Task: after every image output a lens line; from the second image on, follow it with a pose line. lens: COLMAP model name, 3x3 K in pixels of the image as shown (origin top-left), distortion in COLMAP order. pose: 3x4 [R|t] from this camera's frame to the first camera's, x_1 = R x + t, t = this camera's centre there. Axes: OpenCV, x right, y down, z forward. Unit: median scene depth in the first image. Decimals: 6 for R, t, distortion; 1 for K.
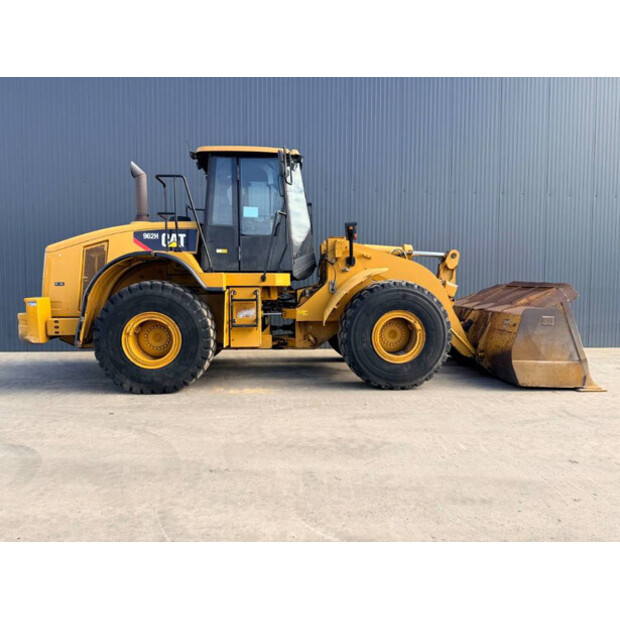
lens RADIAL K [[441.8, 0, 310.0], [0, 441.8, 310.0], [0, 0, 1]] dist [0.062867, -0.074983]
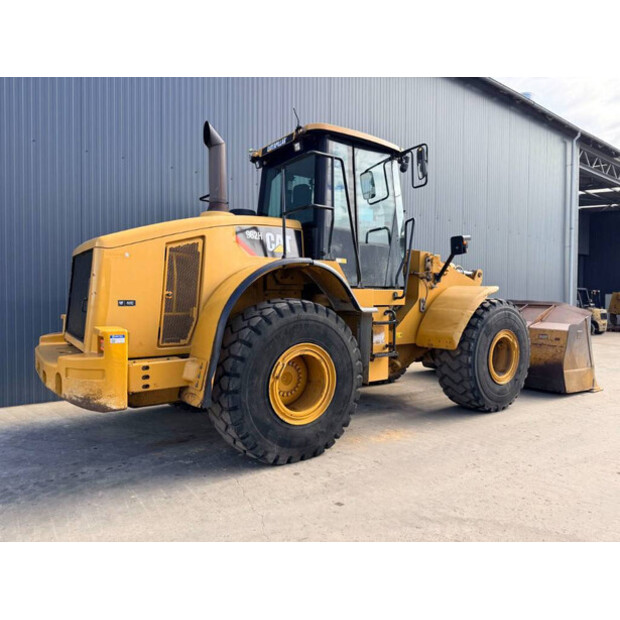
lens RADIAL K [[441.8, 0, 310.0], [0, 441.8, 310.0], [0, 0, 1]] dist [0.062867, -0.074983]
pose [[0.847439, -0.008638, 0.530823, -0.683311], [0.022286, 0.999565, -0.019314, -0.032957], [-0.530425, 0.028198, 0.847263, 0.381500]]
